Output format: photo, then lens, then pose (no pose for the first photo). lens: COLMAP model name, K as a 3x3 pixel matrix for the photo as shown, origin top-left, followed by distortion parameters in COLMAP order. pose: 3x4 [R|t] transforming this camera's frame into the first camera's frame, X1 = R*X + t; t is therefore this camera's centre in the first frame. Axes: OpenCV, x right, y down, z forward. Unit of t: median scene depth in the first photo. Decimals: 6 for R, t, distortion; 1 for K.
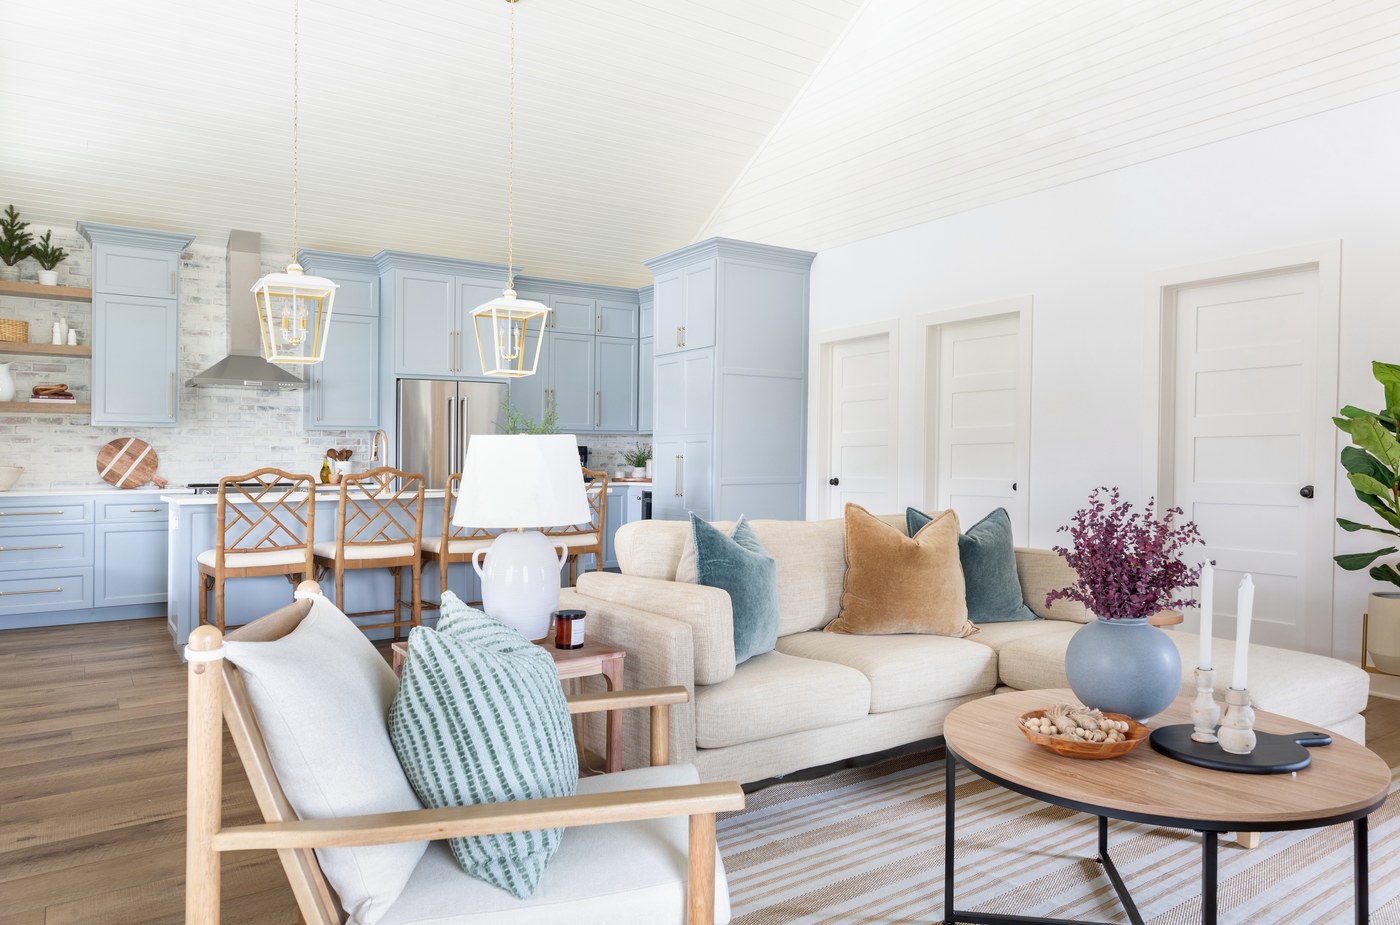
lens RADIAL K [[954.0, 0, 742.8], [0, 954.0, 444.3], [0, 0, 1]] dist [0.026271, -0.008389]
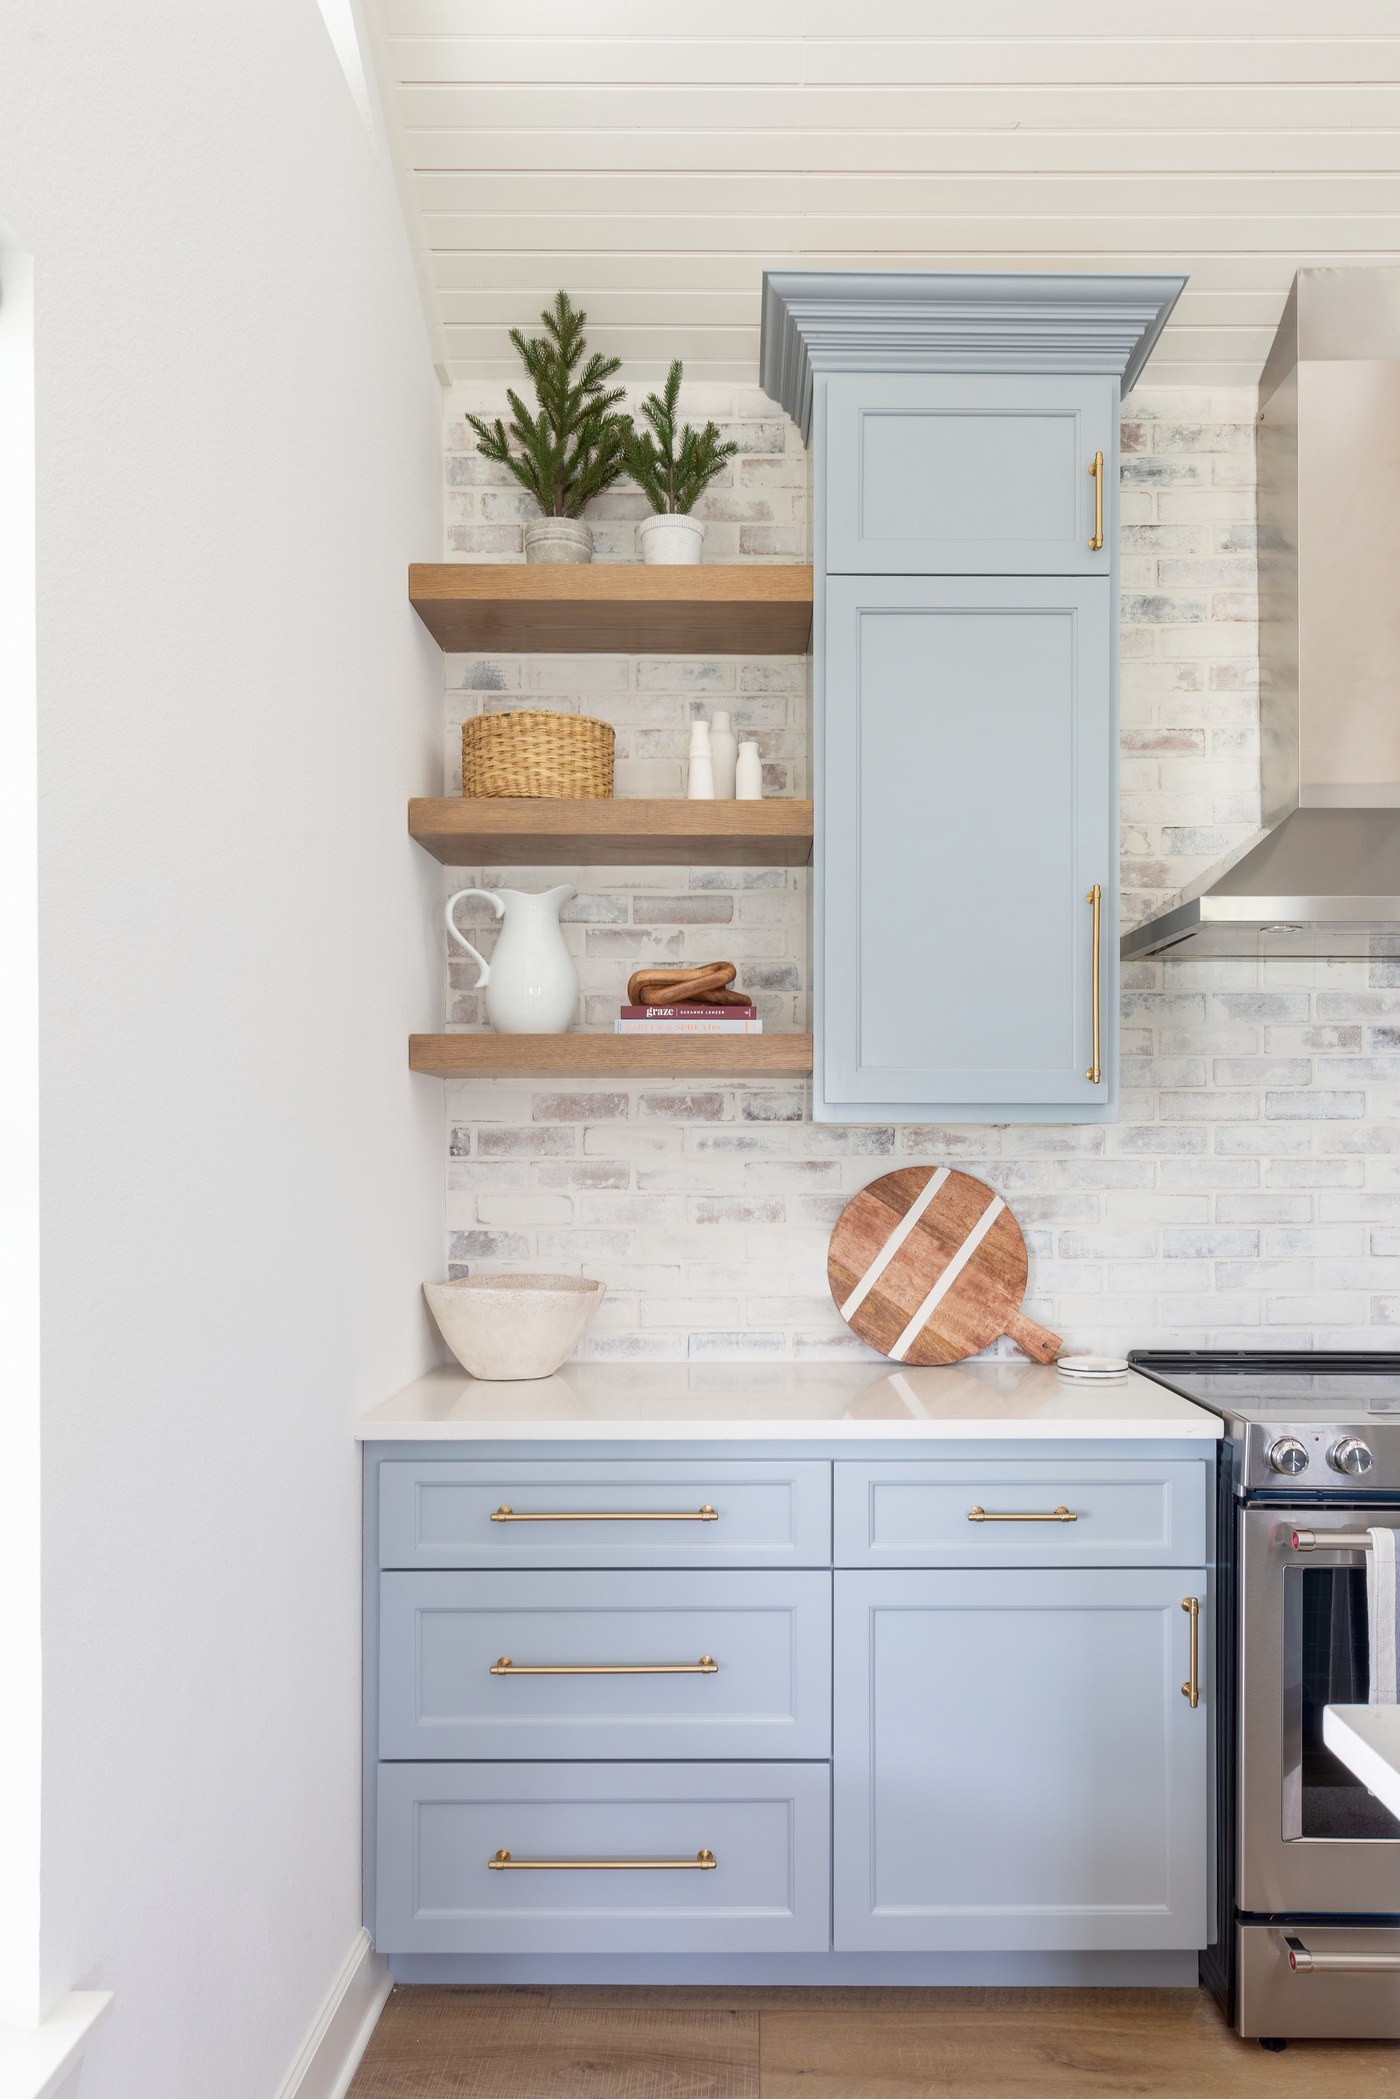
lens RADIAL K [[1404.7, 0, 738.6], [0, 1404.7, 1168.2], [0, 0, 1]] dist [0.007040, -0.001179]
pose [[0.807631, 0.009891, -0.589606, -0.464899], [0.007125, 0.999623, 0.026529, -0.016803], [0.589645, -0.025627, 0.807256, 0.677462]]
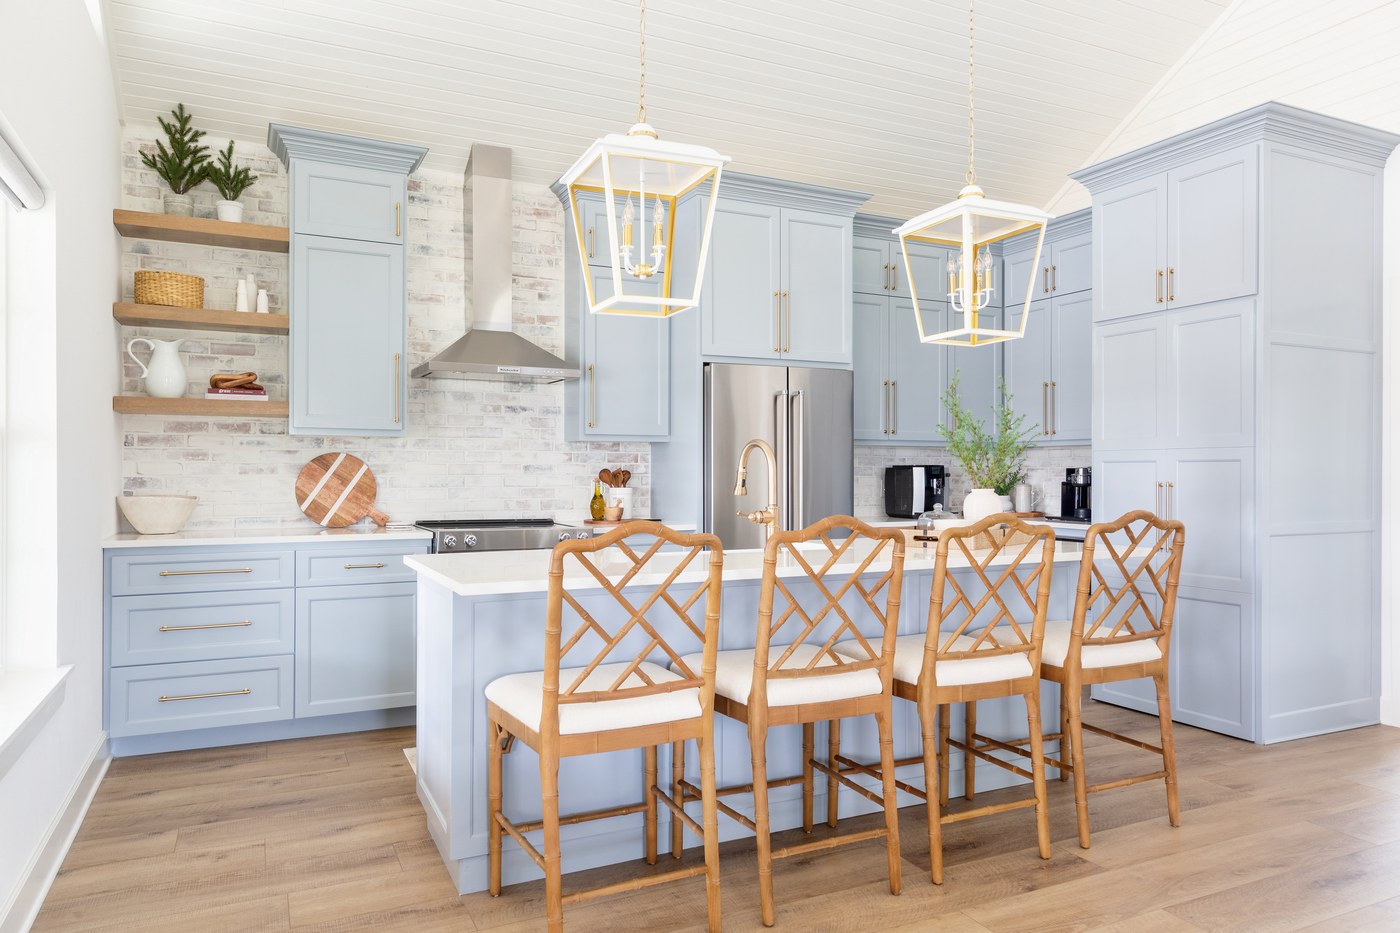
lens RADIAL K [[936.9, 0, 698.9], [0, 936.9, 468.3], [0, 0, 1]] dist [0.007040, -0.001179]
pose [[0.985043, 0.003644, -0.172271, -0.278253], [-0.001627, 0.999928, 0.011848, -0.004045], [0.172302, -0.011390, 0.984978, 0.400288]]
